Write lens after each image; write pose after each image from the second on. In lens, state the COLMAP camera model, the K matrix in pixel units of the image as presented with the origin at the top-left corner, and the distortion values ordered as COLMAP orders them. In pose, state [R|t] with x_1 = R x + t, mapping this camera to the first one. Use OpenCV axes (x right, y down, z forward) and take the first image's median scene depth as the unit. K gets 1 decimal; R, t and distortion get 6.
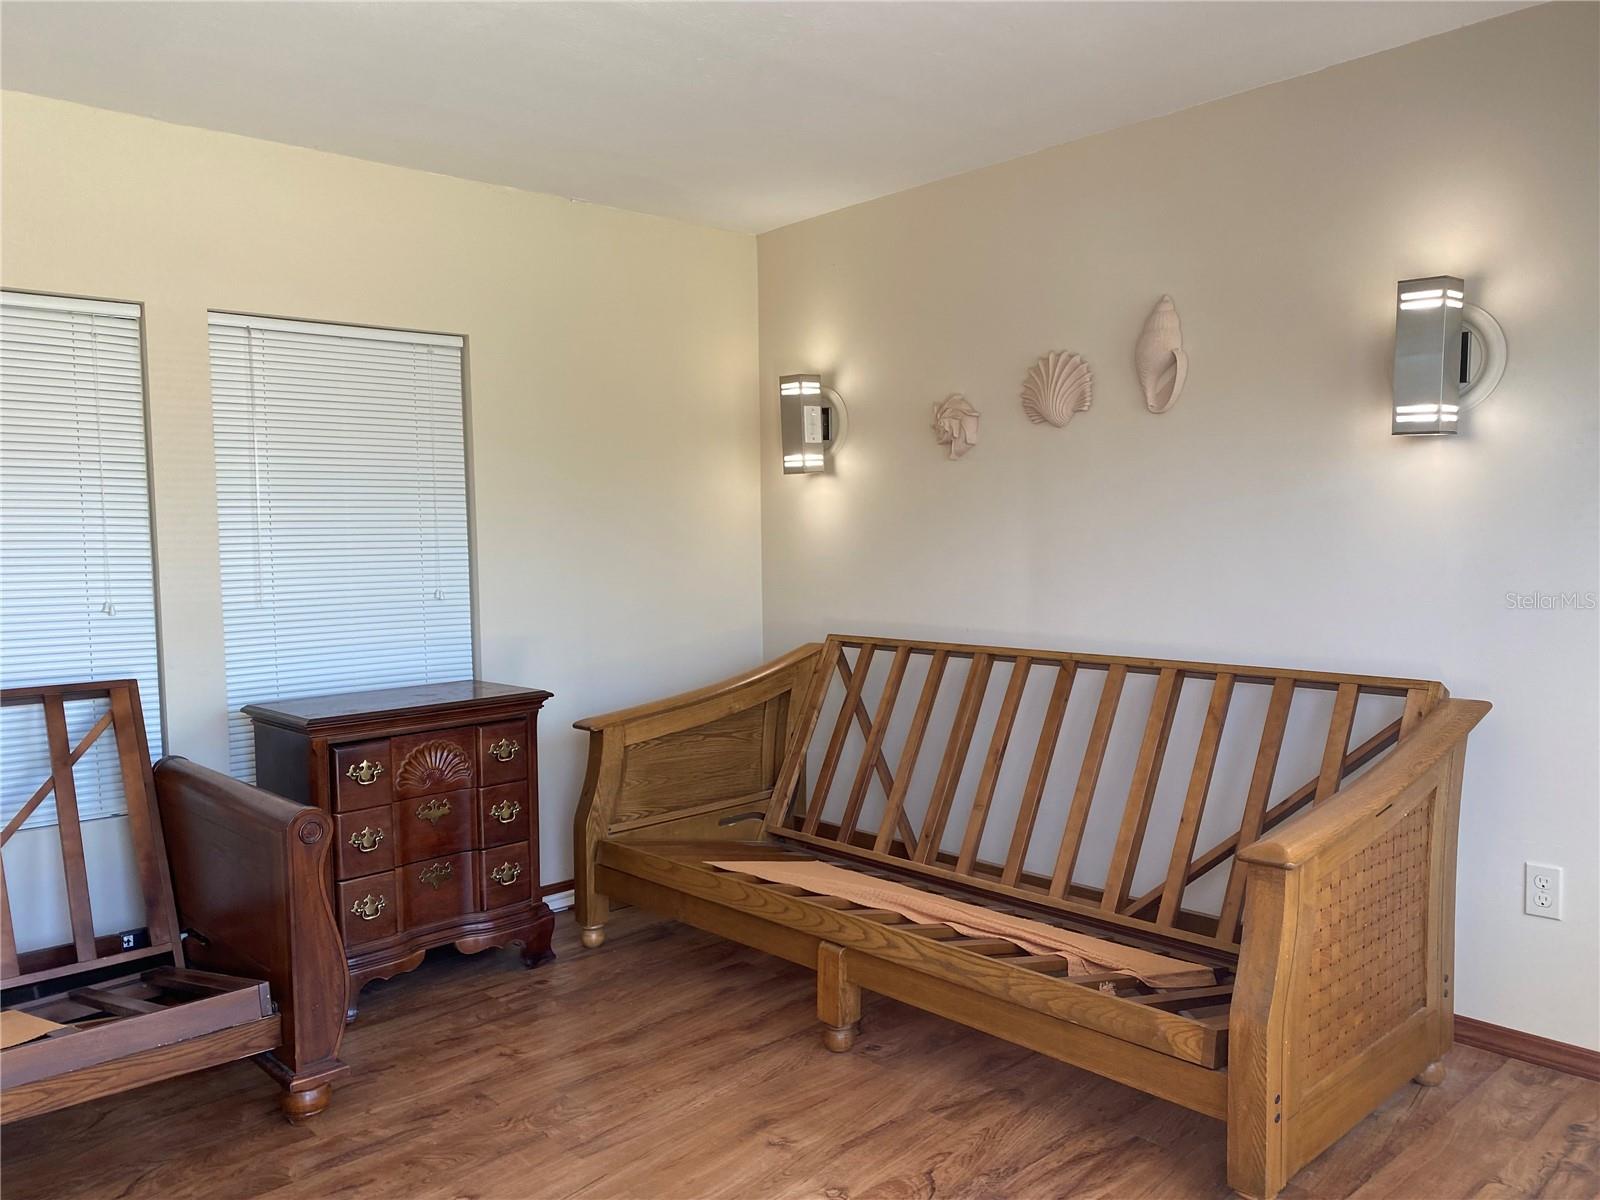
lens RADIAL K [[1240.7, 0, 800.0], [0, 1240.7, 600.0], [0, 0, 1]] dist [0.011139, 0.001861]
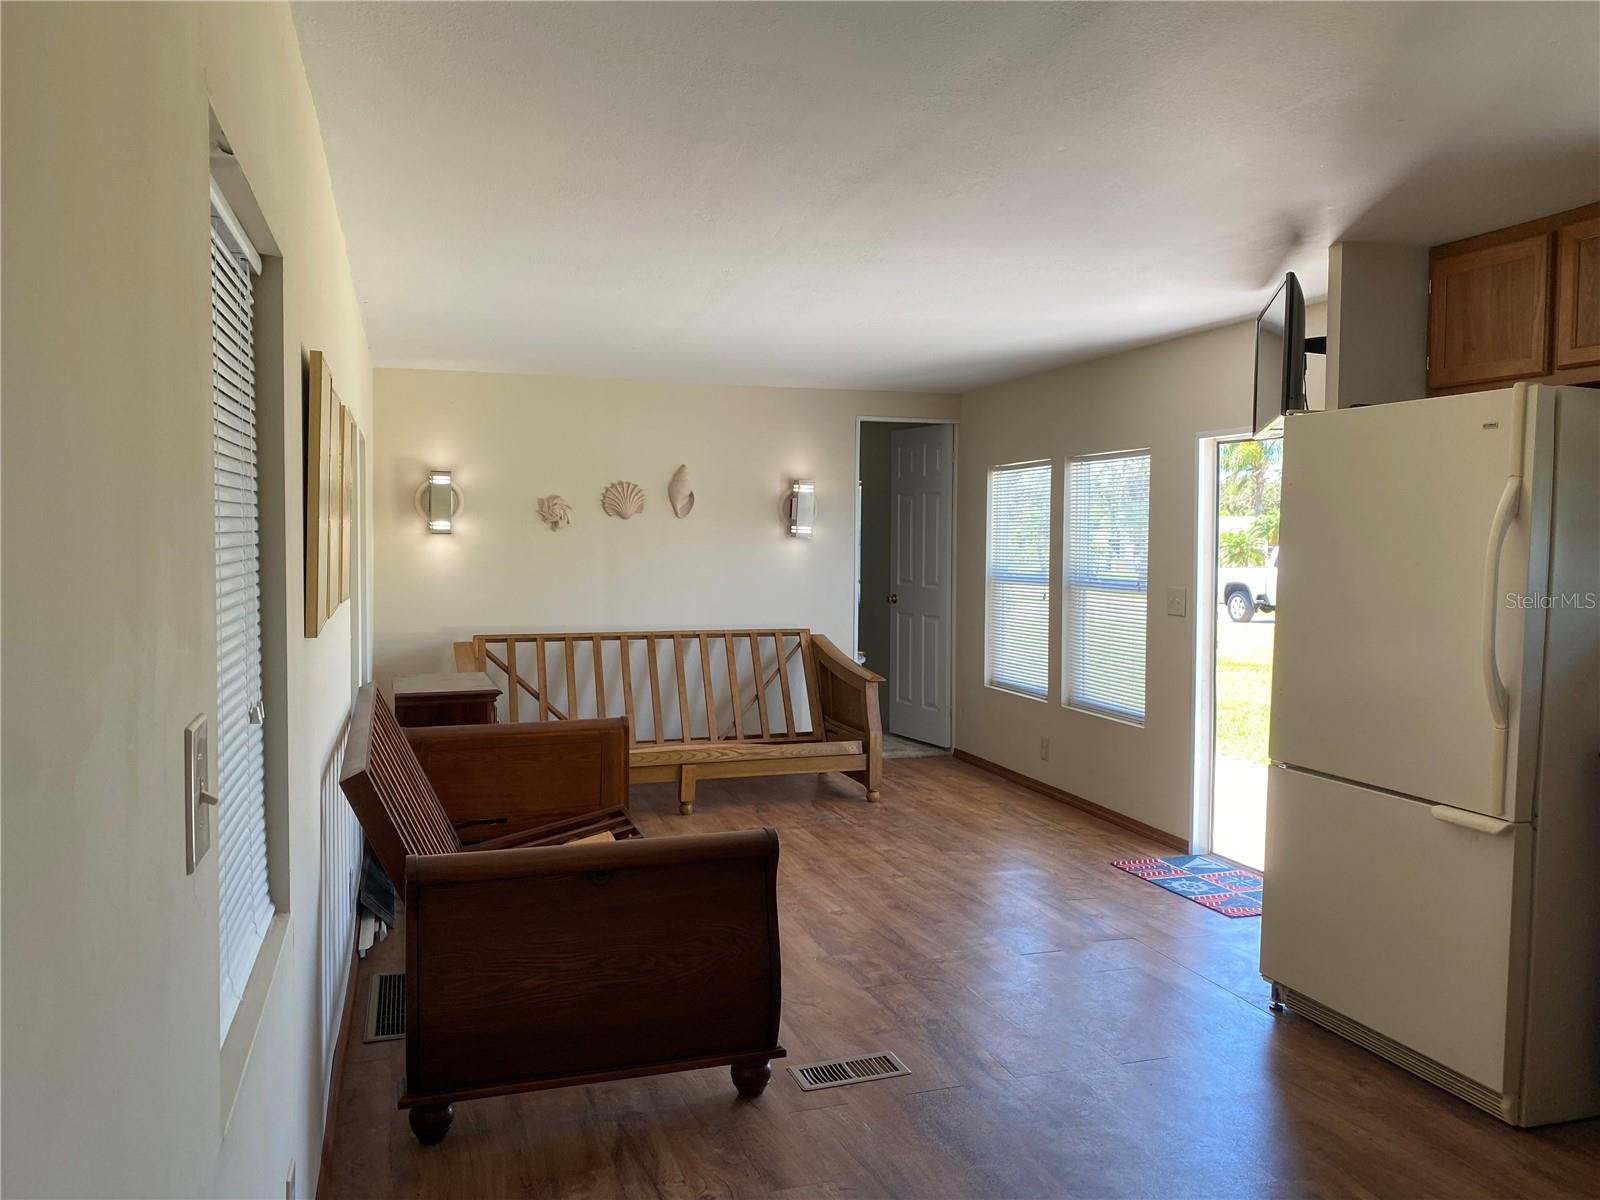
lens RADIAL K [[1211.8, 0, 823.9], [0, 1211.8, 574.1], [0, 0, 1]] dist [0.156282, -0.257272]
pose [[0.403902, -0.009892, 0.914749, -1.671733], [0.038950, 0.999221, -0.006393, -0.031027], [-0.913973, 0.038212, 0.403973, -0.086411]]
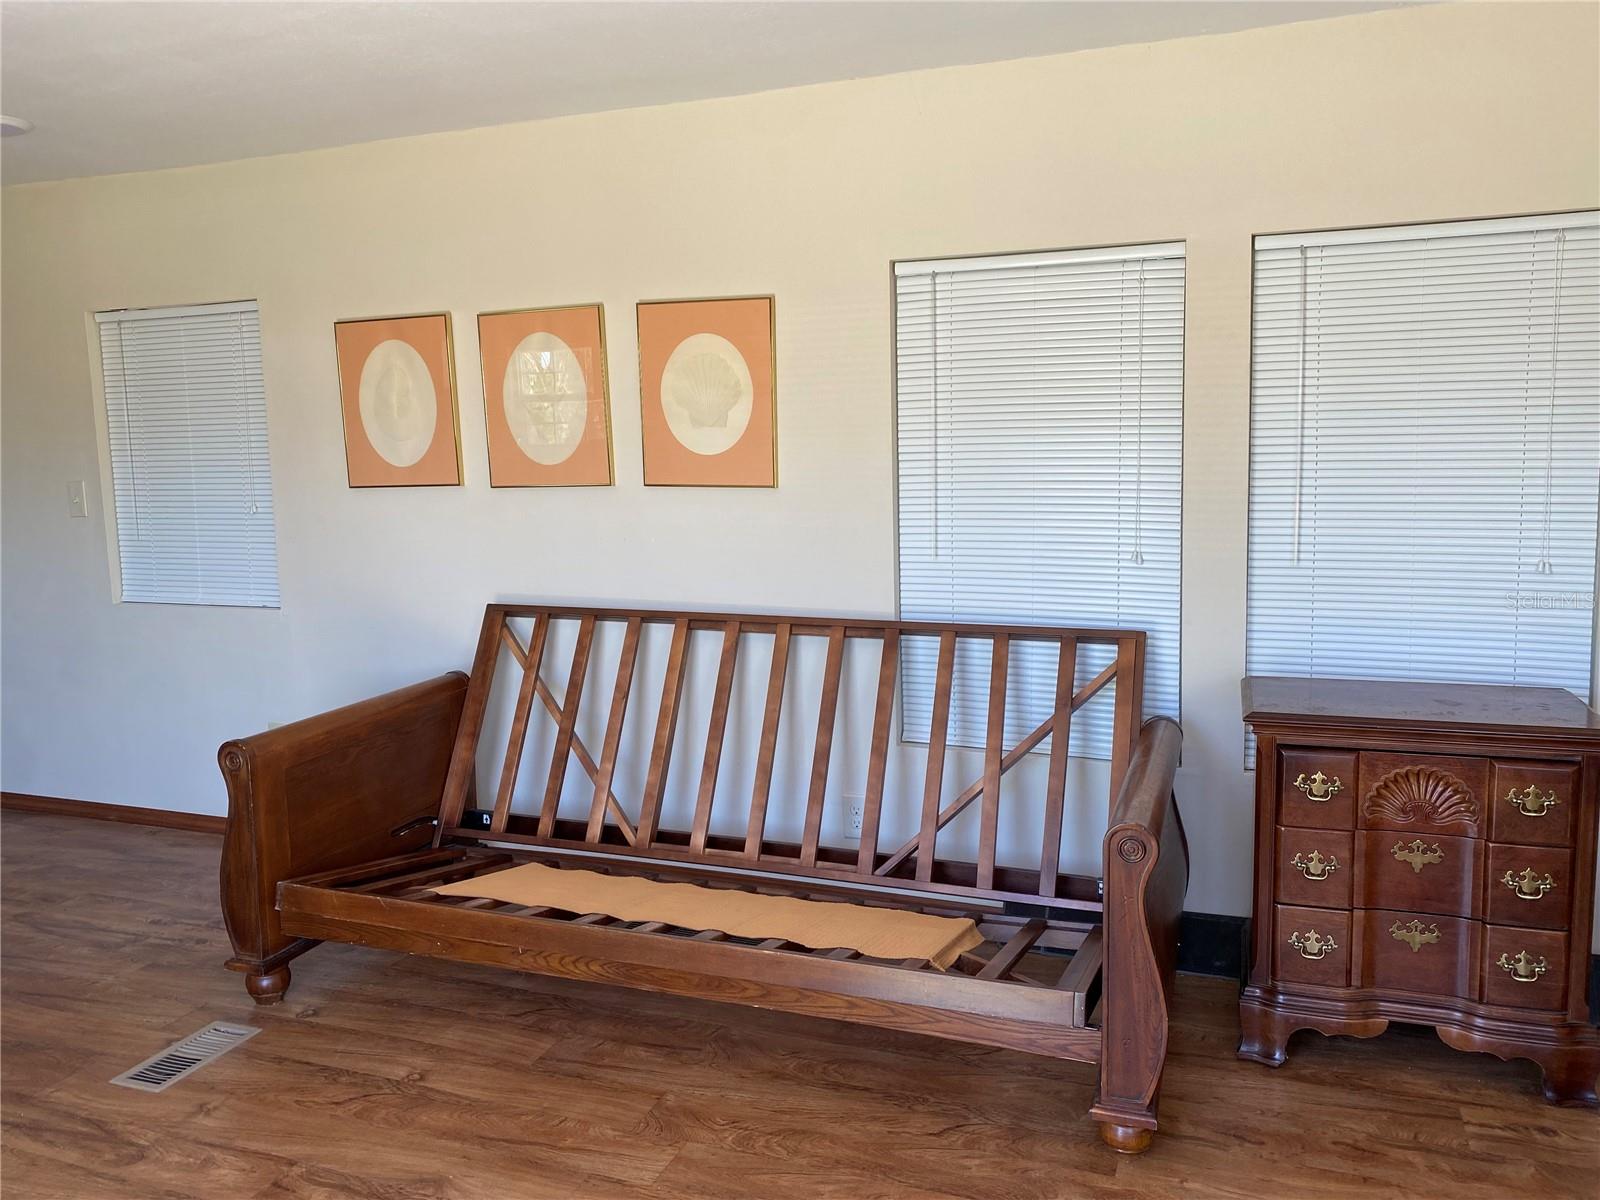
lens RADIAL K [[1239.2, 0, 804.4], [0, 1239.2, 577.1], [0, 0, 1]] dist [0.058062, -0.062805]
pose [[0.451074, 0.111688, -0.885470, 0.217917], [-0.037084, 0.993627, 0.106439, -0.075797], [0.891716, -0.015175, 0.452341, 0.315229]]
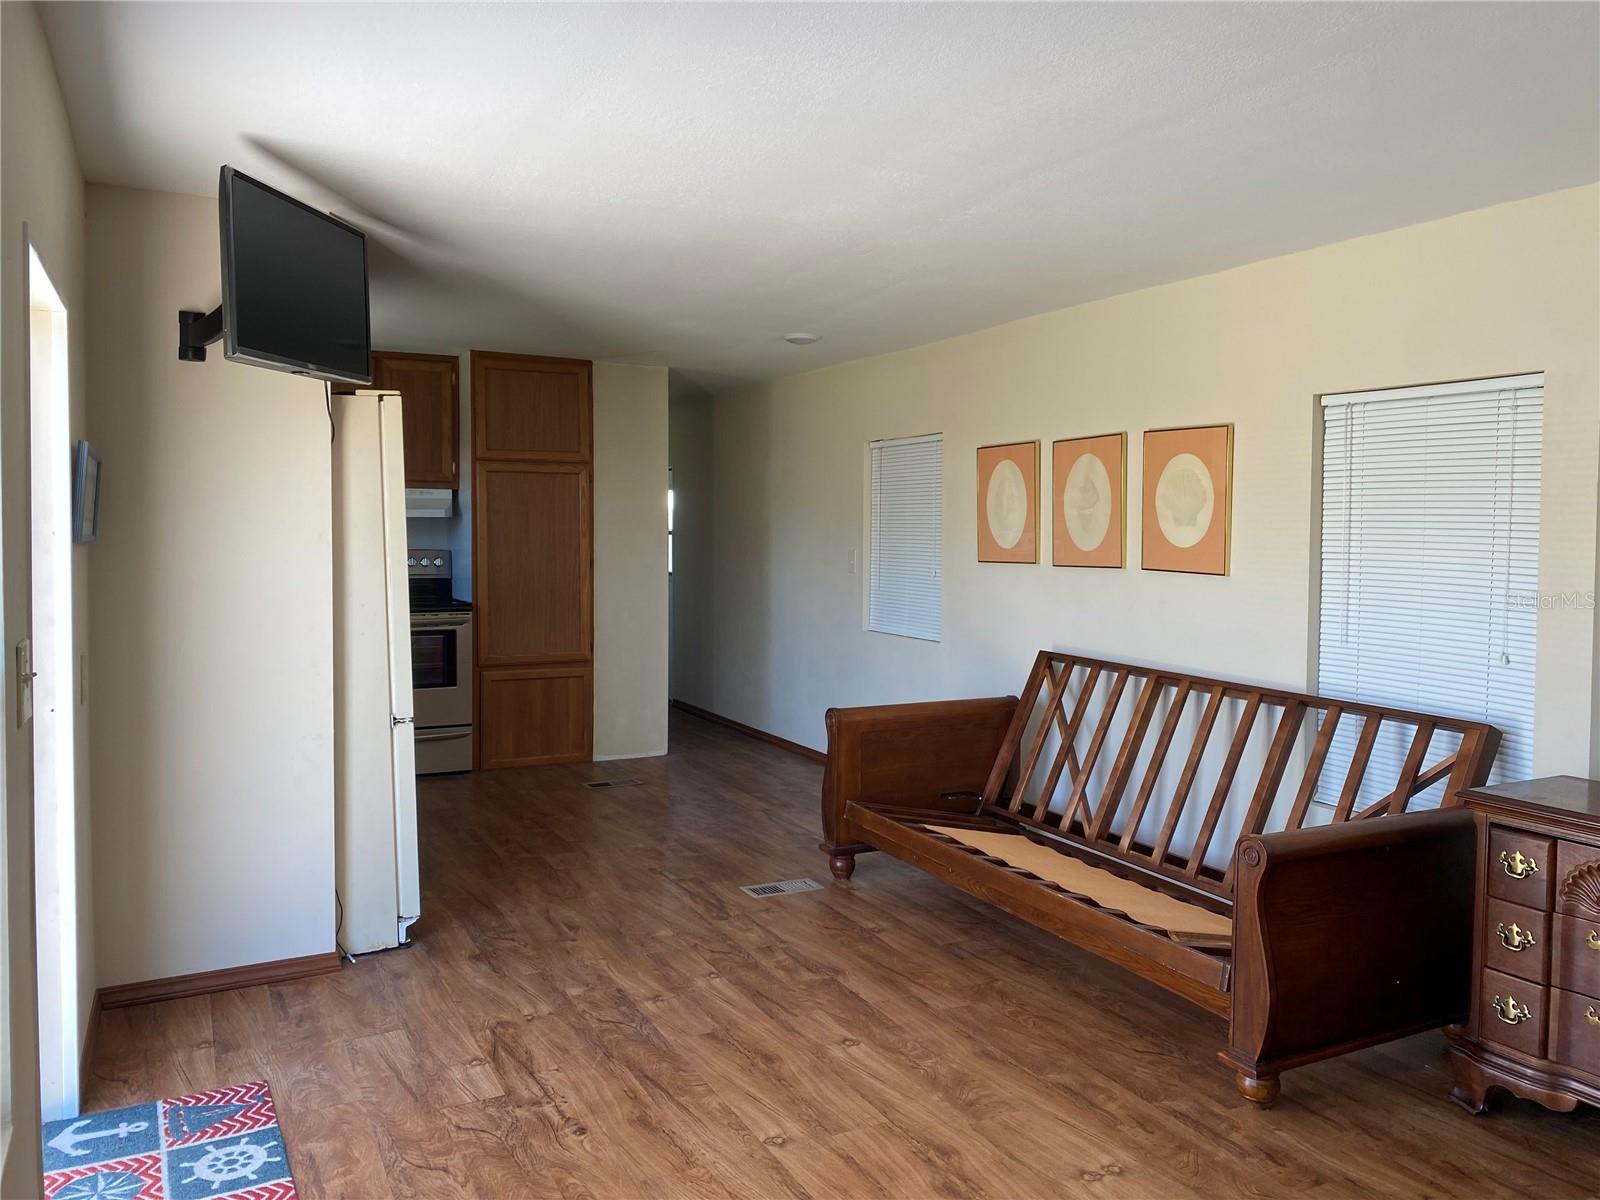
lens RADIAL K [[1242.2, 0, 805.0], [0, 1242.2, 578.2], [0, 0, 1]] dist [0.040986, -0.030344]
pose [[-0.272724, 0.054650, -0.960539, 0.671865], [-0.062154, 0.995299, 0.074275, -0.108185], [0.960083, 0.079958, -0.268045, 0.718610]]
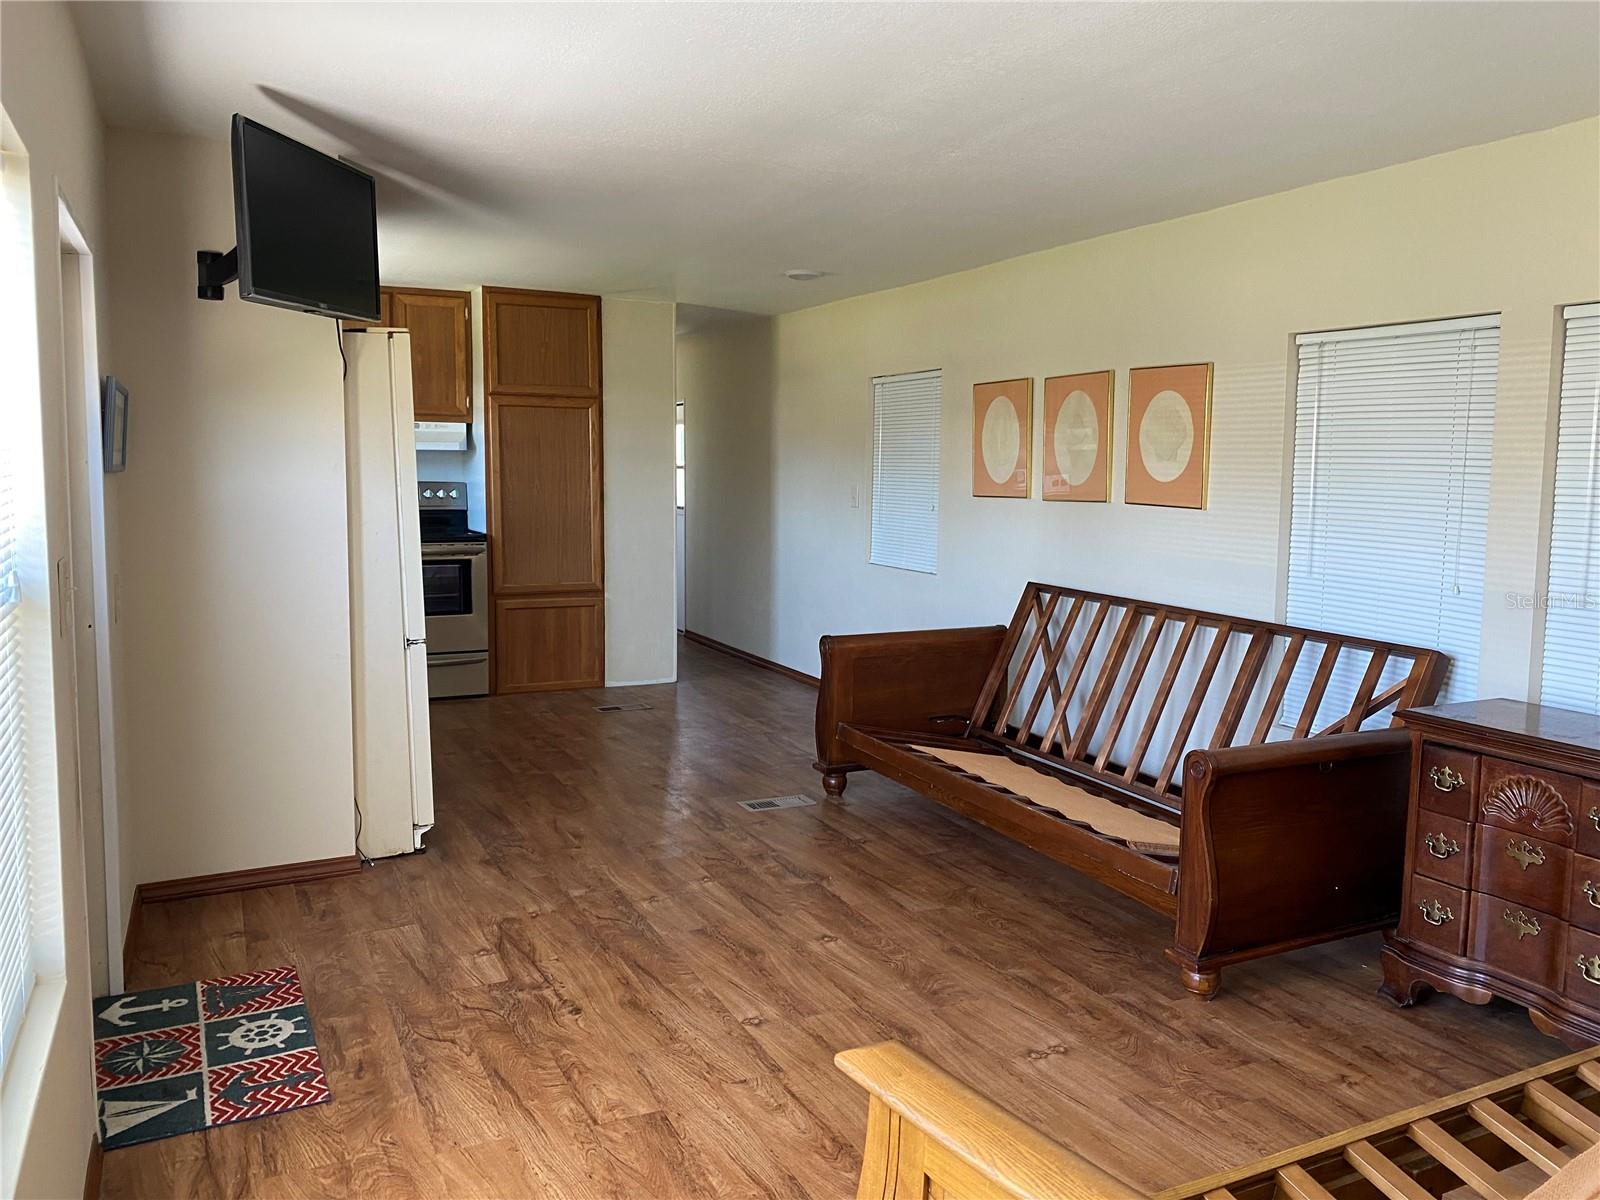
lens RADIAL K [[1238.1, 0, 804.8], [0, 1238.1, 581.5], [0, 0, 1]] dist [0.084387, -0.132042]
pose [[-0.291606, 0.105640, -0.950687, 0.724044], [-0.065430, 0.989352, 0.130005, -0.111735], [0.954298, 0.100114, -0.281589, 0.771282]]
